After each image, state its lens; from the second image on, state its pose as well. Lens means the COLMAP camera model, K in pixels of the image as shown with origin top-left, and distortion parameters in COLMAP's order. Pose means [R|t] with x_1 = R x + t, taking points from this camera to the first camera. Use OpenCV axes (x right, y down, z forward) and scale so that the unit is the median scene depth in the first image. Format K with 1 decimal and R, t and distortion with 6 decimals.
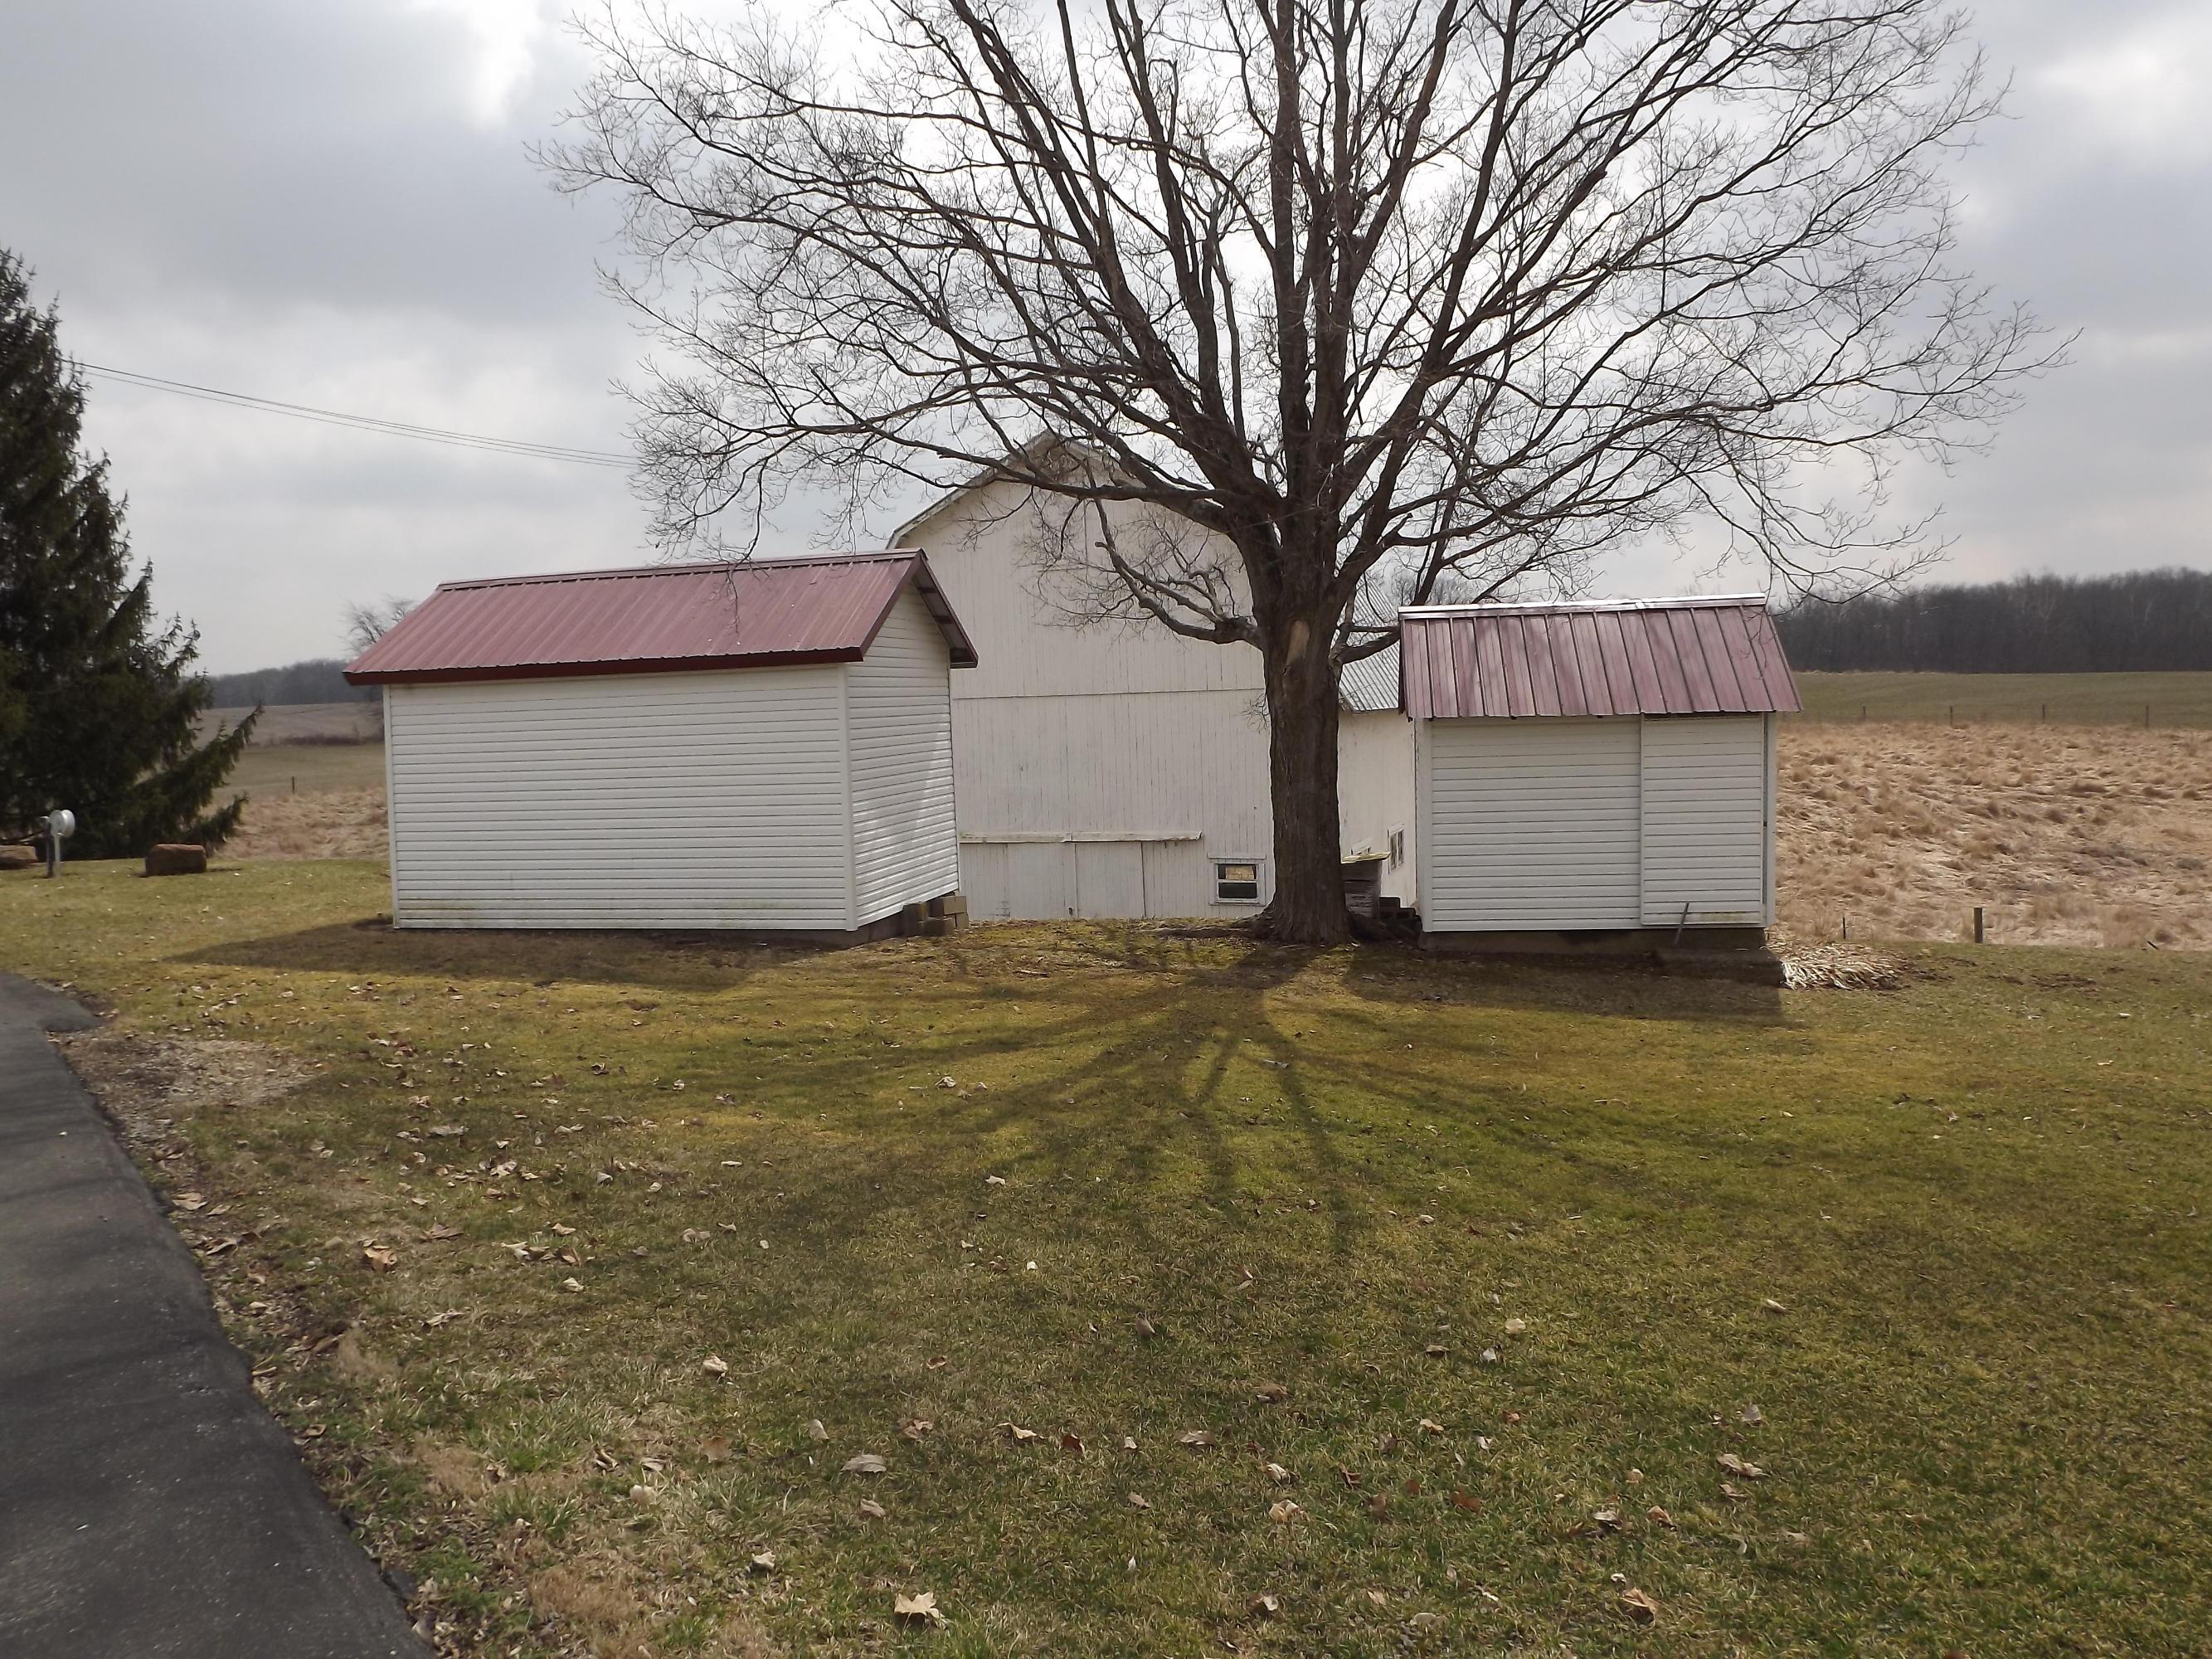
lens RADIAL K [[1689.2, 0, 1106.0], [0, 1689.2, 829.5], [0, 0, 1]] dist [-0.085873, 0.003752]
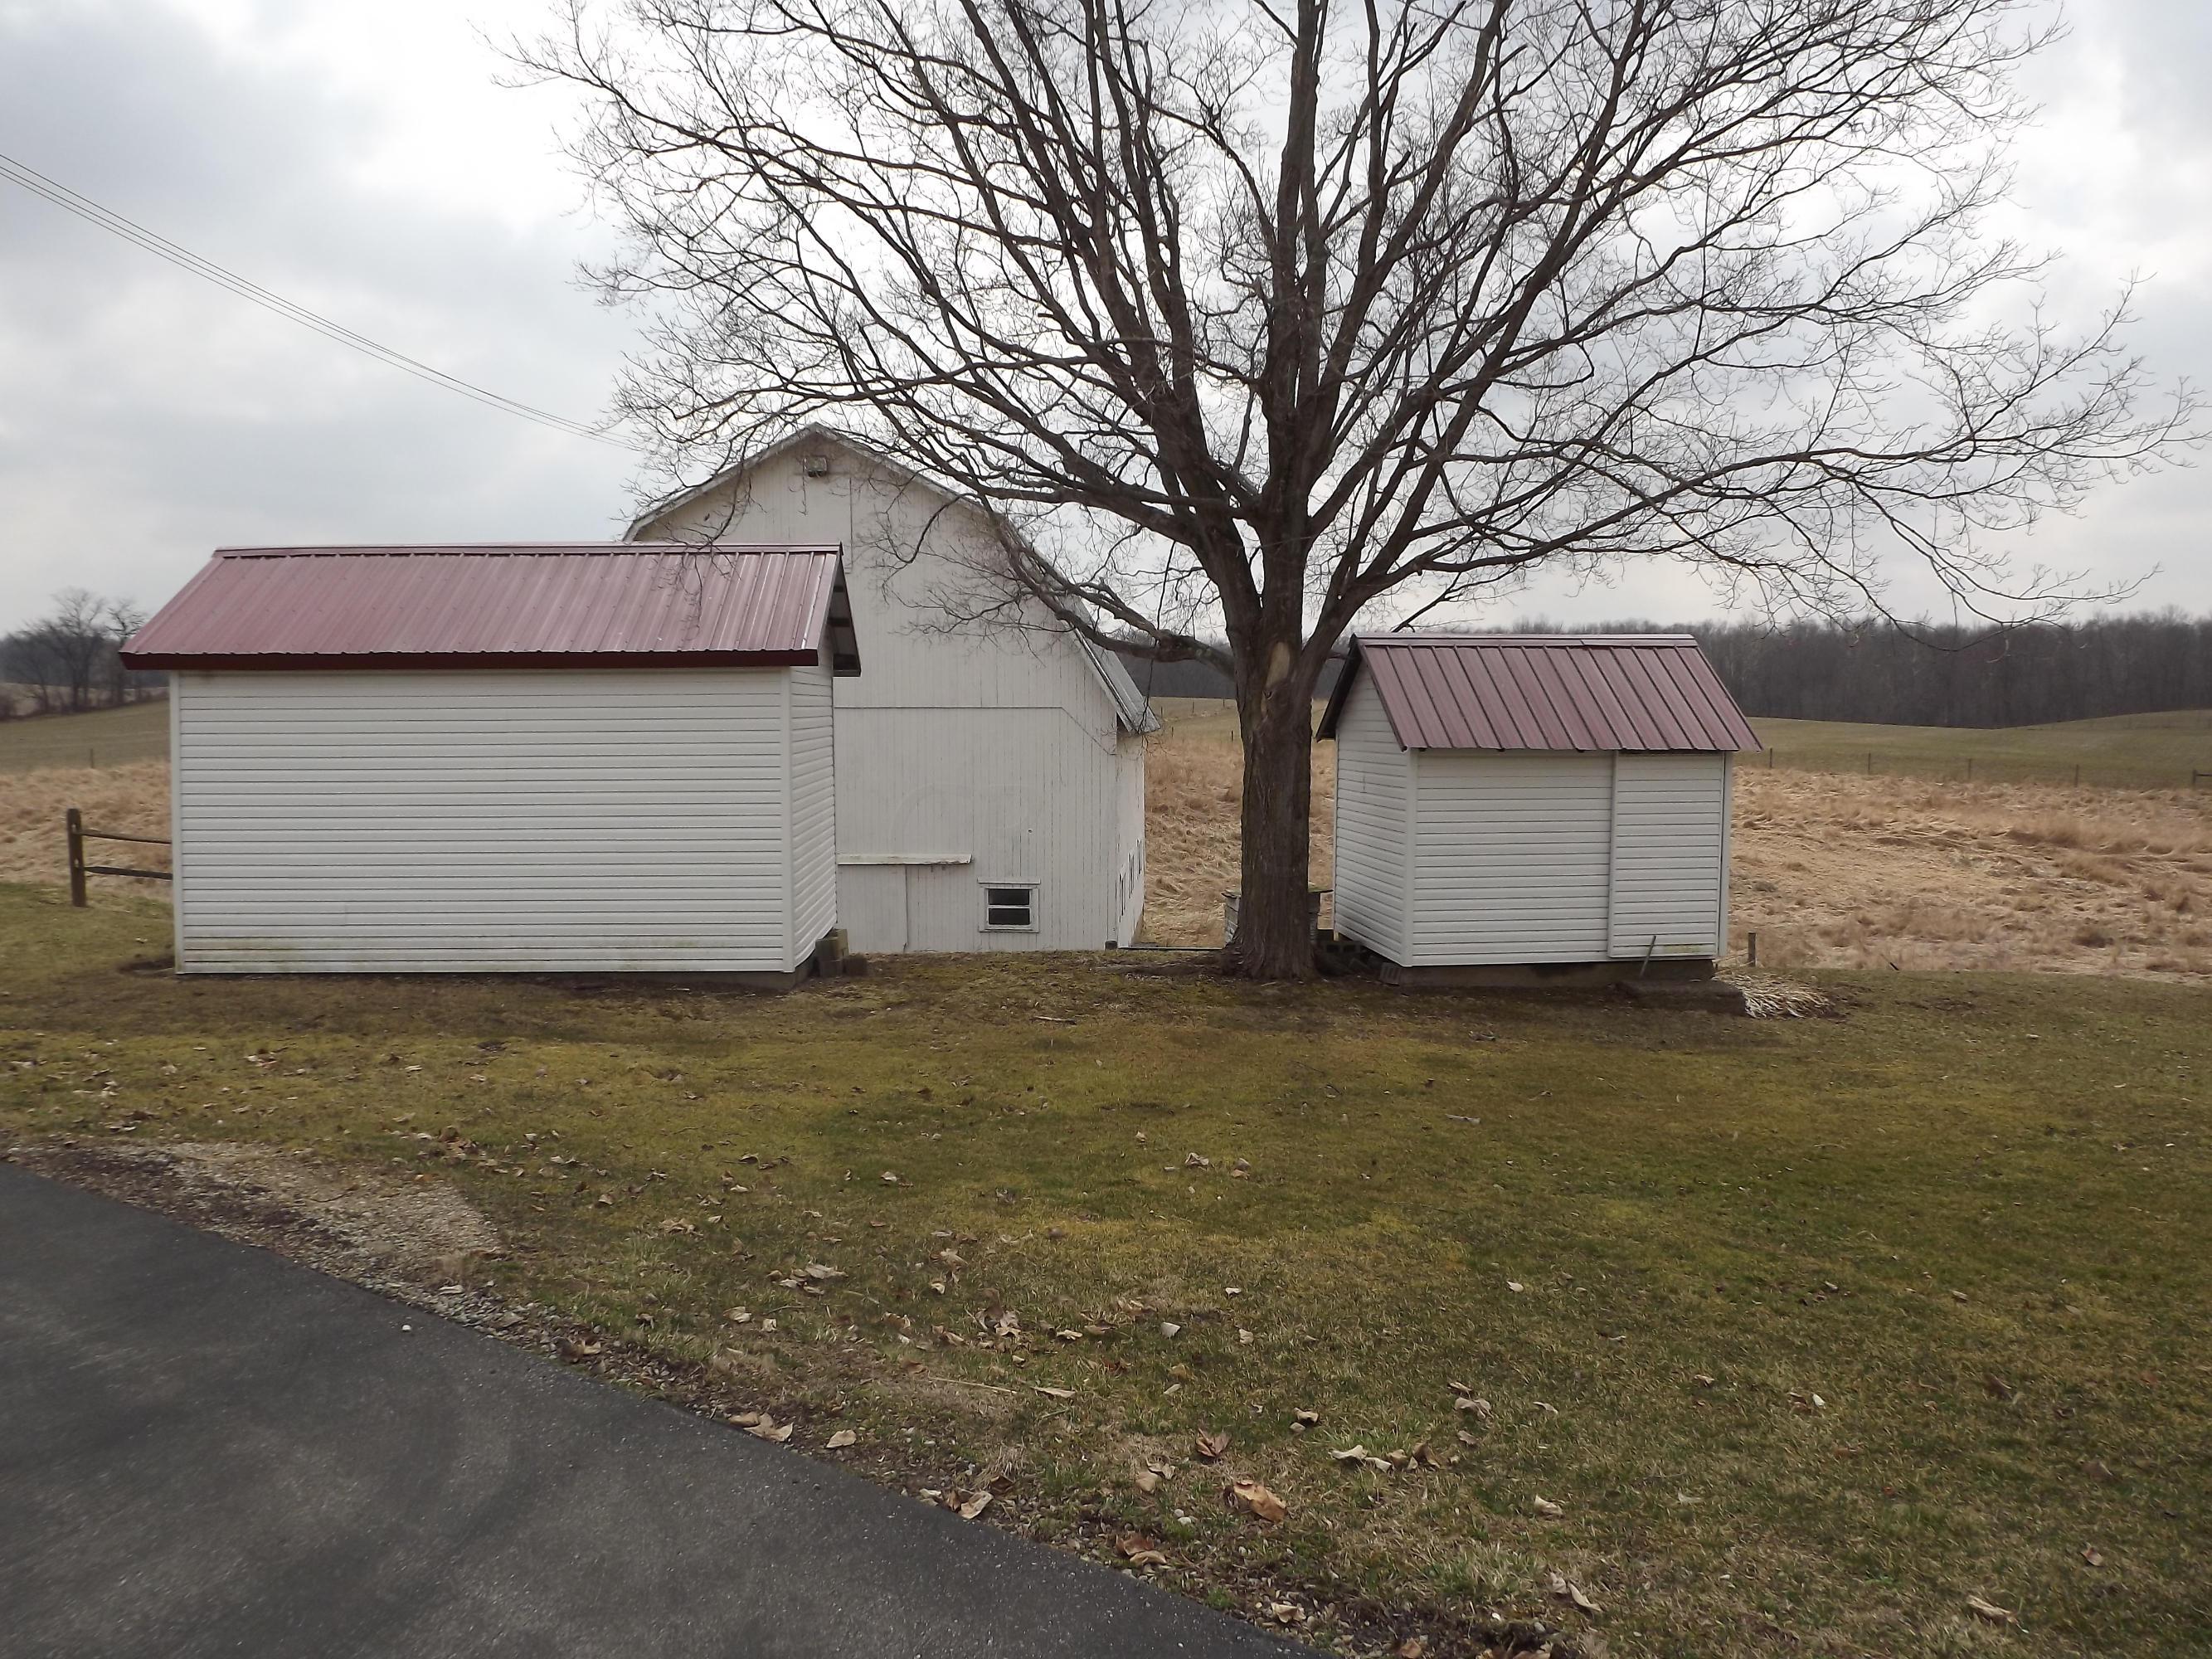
lens RADIAL K [[1689.2, 0, 1106.0], [0, 1689.2, 829.5], [0, 0, 1]] dist [-0.085873, 0.003752]
pose [[0.954045, 0.011511, 0.299443, -0.274443], [-0.008986, 0.999912, -0.009807, -0.007729], [-0.299530, 0.006666, 0.954064, 0.124726]]
